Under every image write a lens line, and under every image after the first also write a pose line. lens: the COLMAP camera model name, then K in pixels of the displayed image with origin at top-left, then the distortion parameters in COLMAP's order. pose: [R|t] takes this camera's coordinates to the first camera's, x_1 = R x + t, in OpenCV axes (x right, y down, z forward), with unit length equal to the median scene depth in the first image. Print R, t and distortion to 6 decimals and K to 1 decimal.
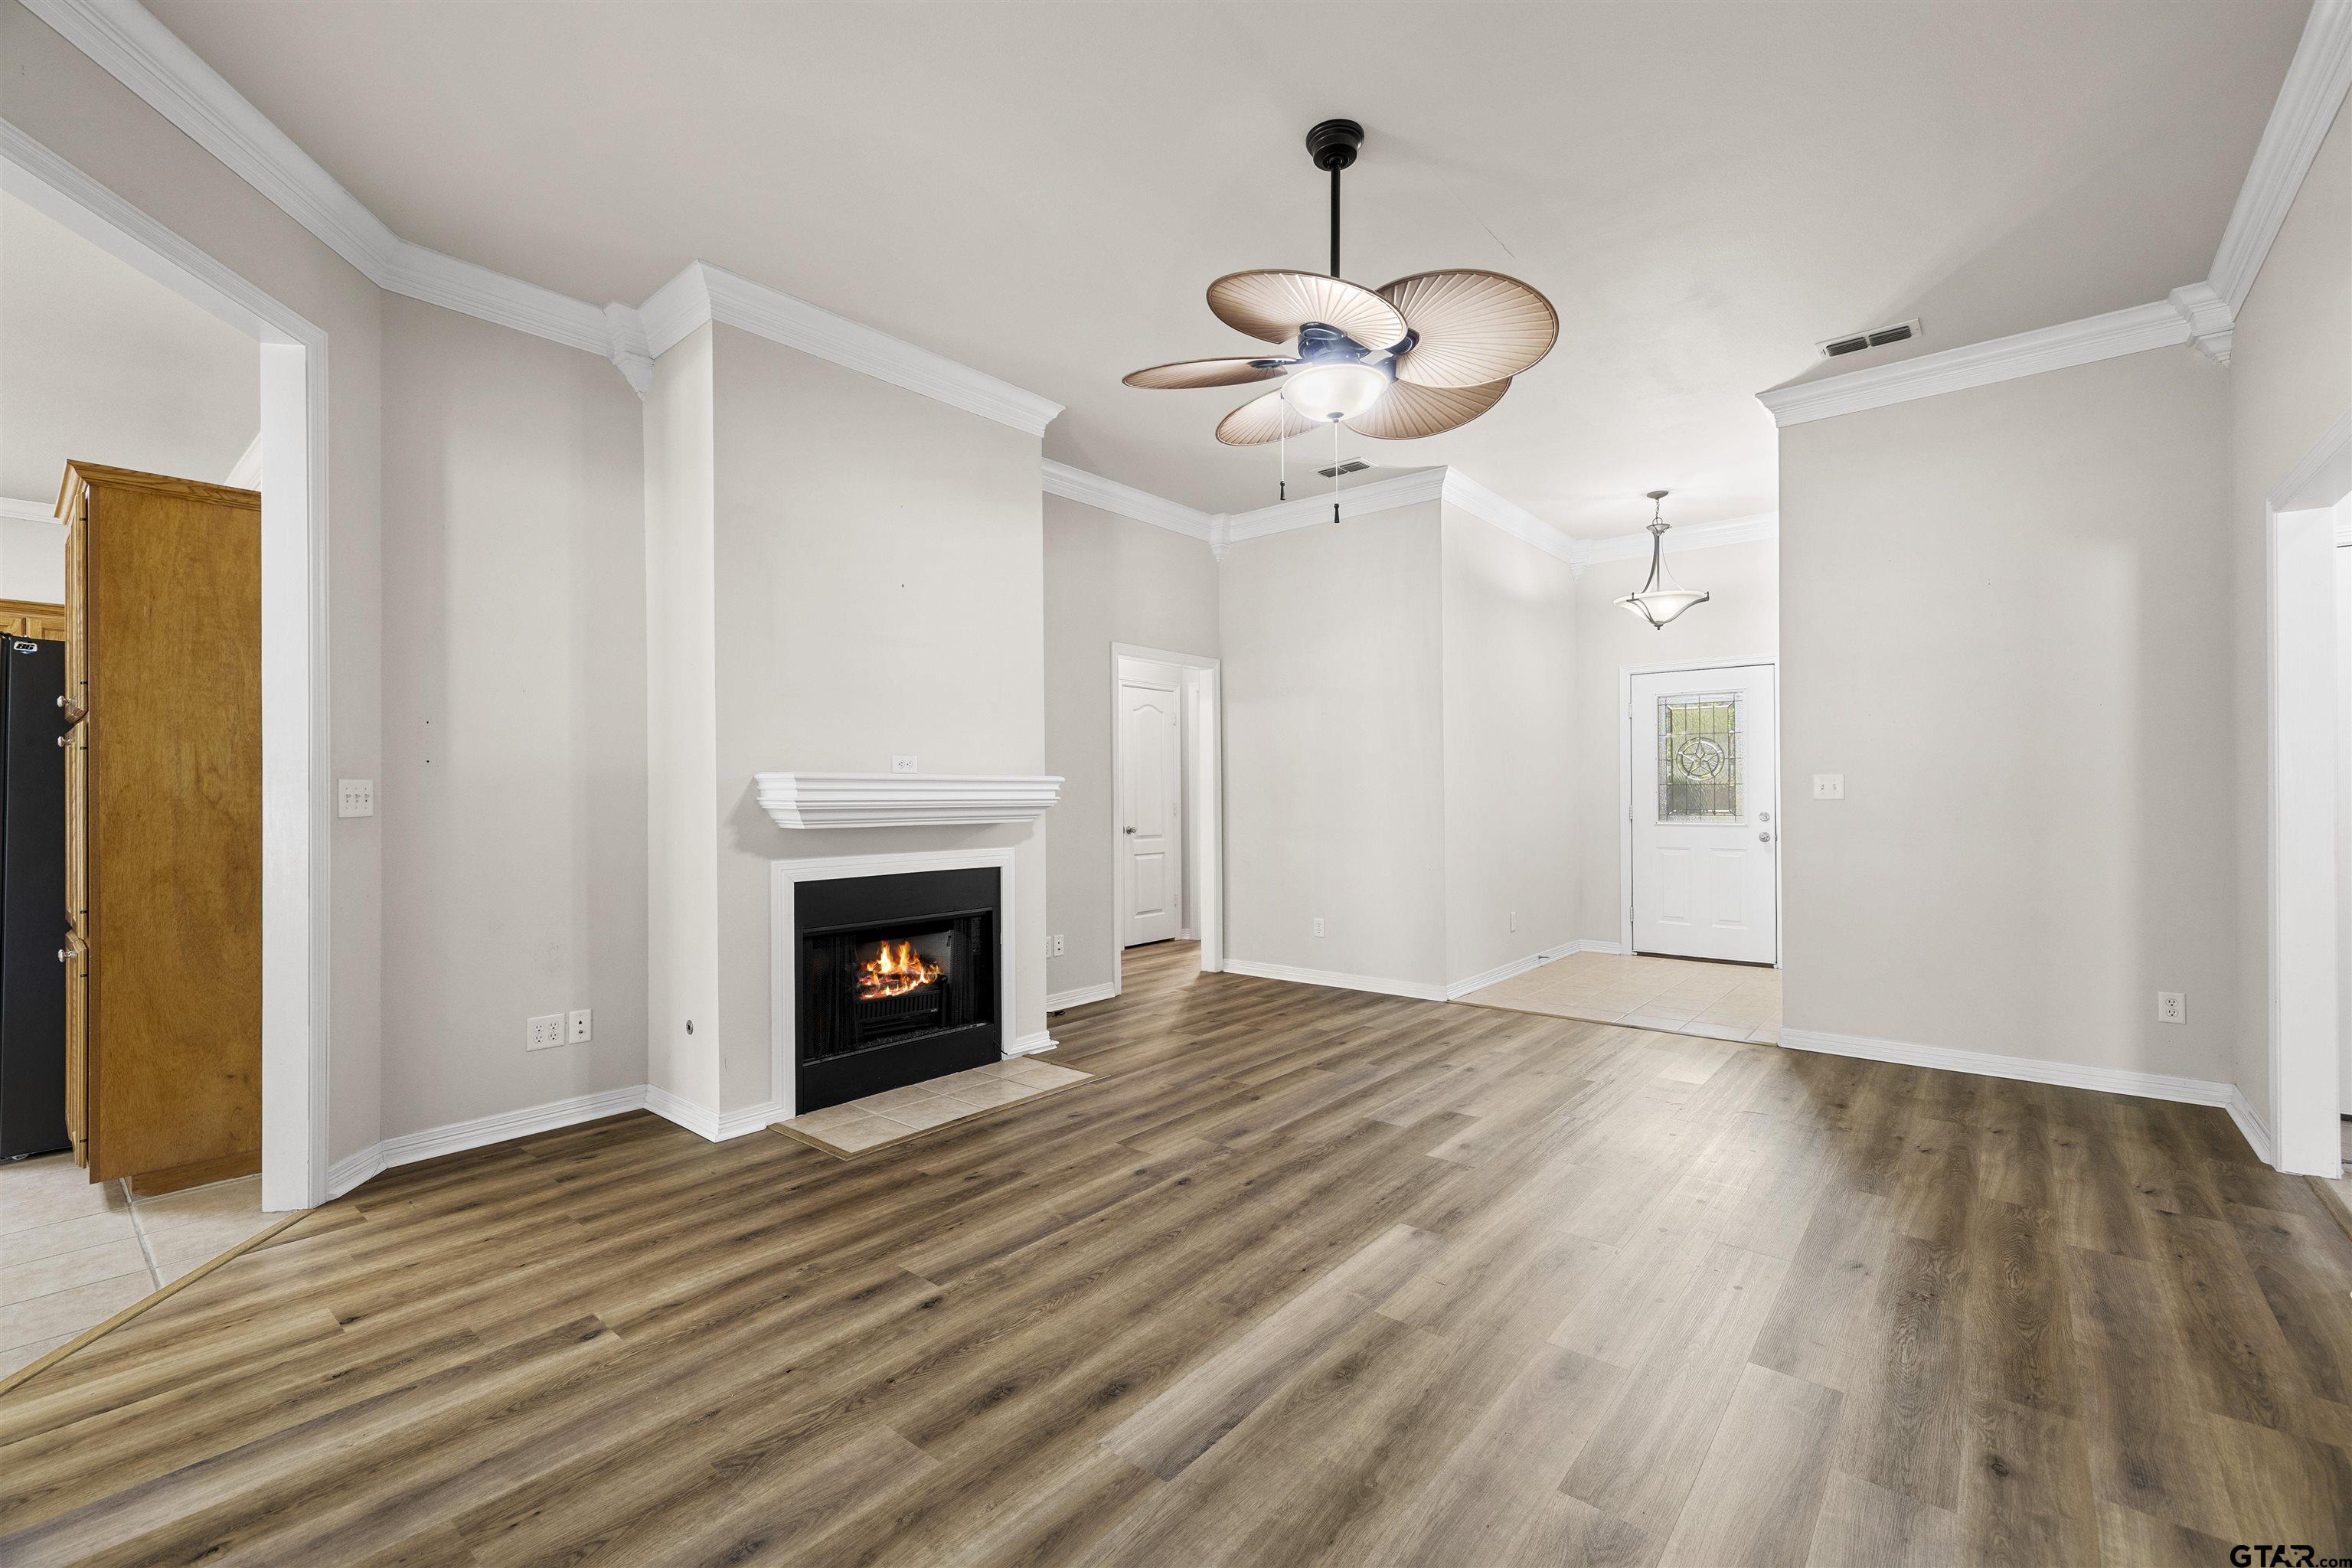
lens RADIAL K [[1009.4, 0, 1167.1], [0, 1009.4, 801.0], [0, 0, 1]] dist [0.005588, 0.000413]
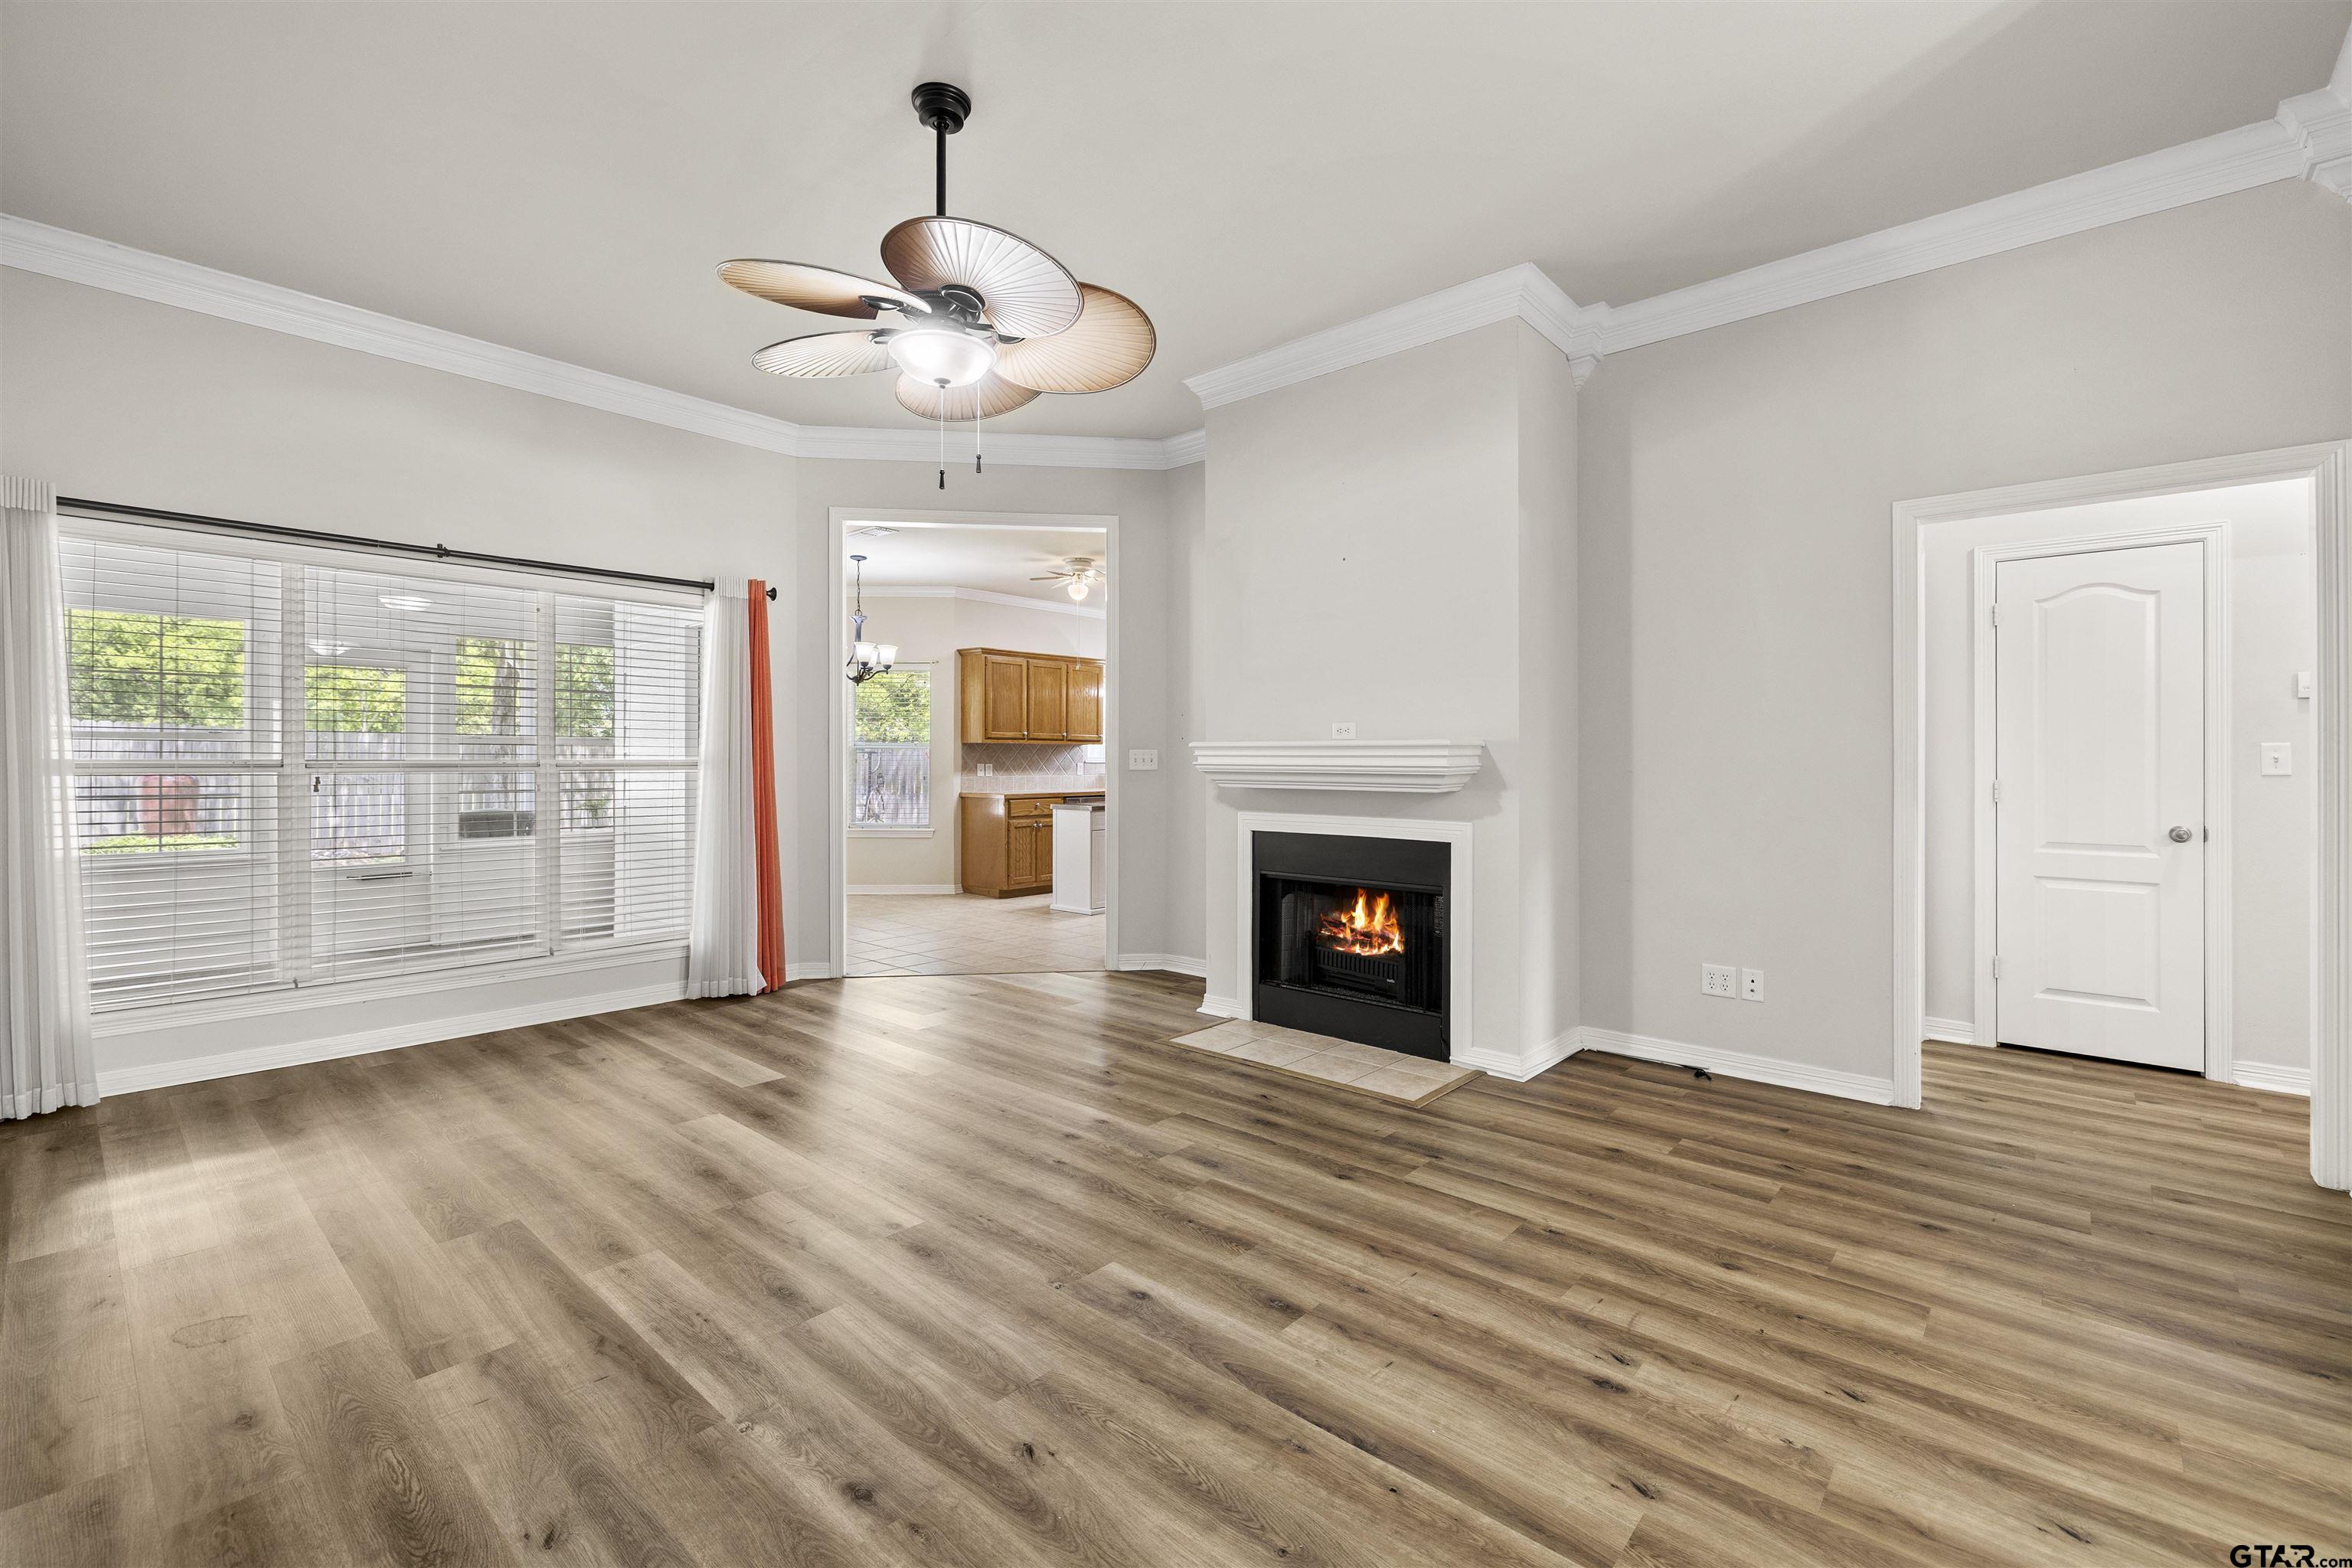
lens RADIAL K [[1009.4, 0, 1174.2], [0, 1009.4, 764.5], [0, 0, 1]] dist [0.005588, 0.000413]
pose [[-0.037864, 0.013817, -0.999187, 0.786532], [-0.005388, 0.999887, 0.014031, -0.015320], [0.999268, 0.005915, -0.037786, 0.861404]]
